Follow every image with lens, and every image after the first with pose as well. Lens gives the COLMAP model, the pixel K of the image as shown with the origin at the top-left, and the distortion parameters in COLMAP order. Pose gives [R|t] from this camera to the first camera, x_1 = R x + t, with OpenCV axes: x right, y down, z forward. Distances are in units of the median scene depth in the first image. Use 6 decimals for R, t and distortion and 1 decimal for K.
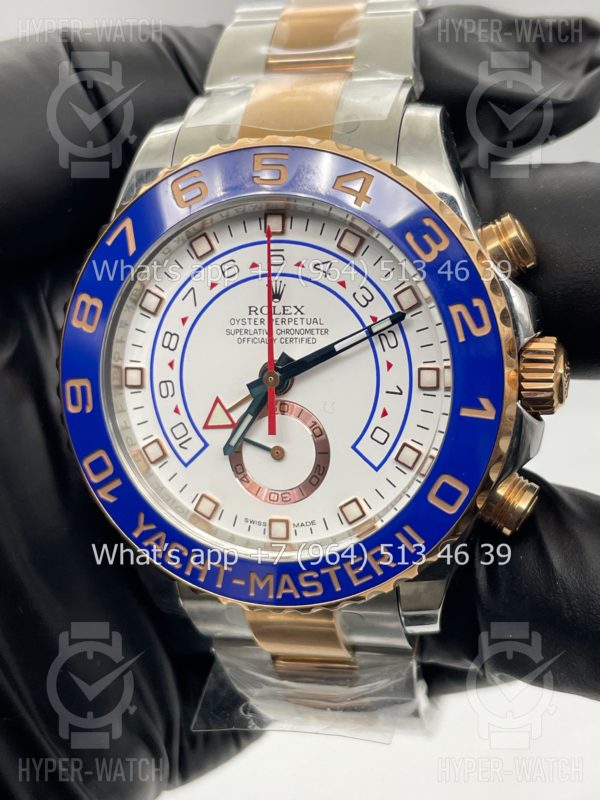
lens RADIAL K [[1265.2, 0, 300.5], [0, 1265.2, 391.3], [0, 0, 1]] dist [0.065074, 0.000000]
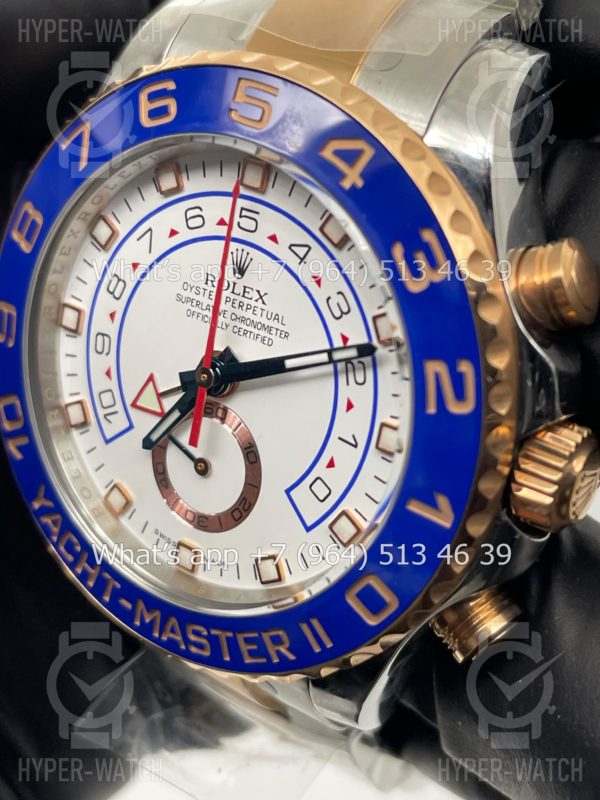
lens RADIAL K [[1265.2, 0, 305.1], [0, 1265.2, 372.9], [0, 0, 1]] dist [0.065074, 0.000000]
pose [[0.931970, 0.266480, -0.245805, 0.216216], [-0.217696, 0.953524, 0.208329, -0.181213], [0.289897, -0.140646, 0.946667, 0.295766]]
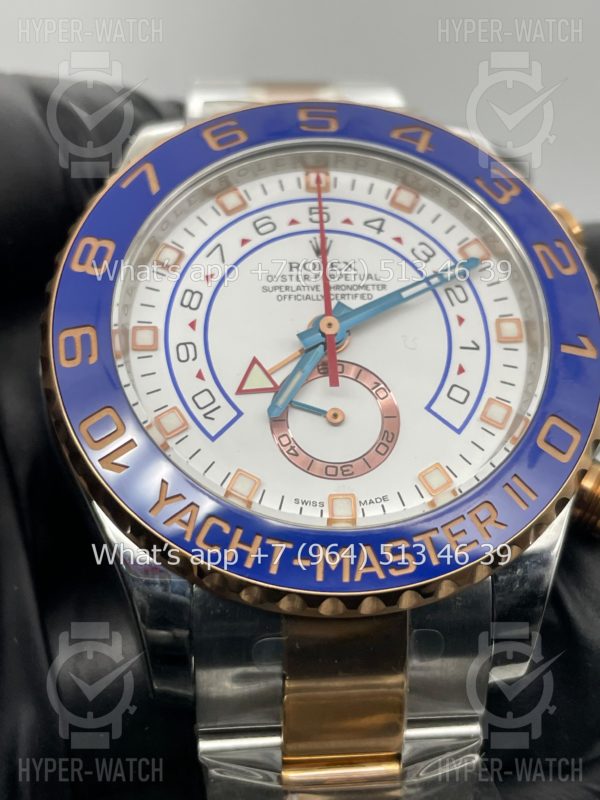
lens RADIAL K [[1265.2, 0, 294.9], [0, 1265.2, 394.9], [0, 0, 1]] dist [0.065074, 0.000000]
pose [[0.943905, 0.098437, 0.315205, -0.300083], [0.069800, 0.873492, -0.481810, 0.426529], [-0.322757, 0.476784, 0.817622, 0.342137]]
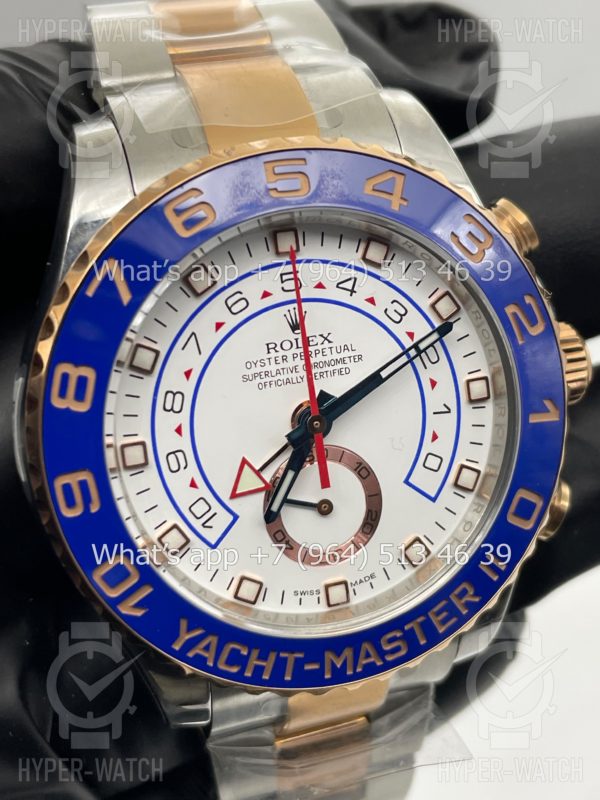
lens RADIAL K [[1265.2, 0, 300.5], [0, 1265.2, 383.5], [0, 0, 1]] dist [0.065074, 0.000000]
pose [[0.851287, -0.181959, 0.492140, -0.439646], [0.168496, 0.983068, 0.072011, -0.098206], [-0.496910, 0.021621, 0.867533, 0.265565]]
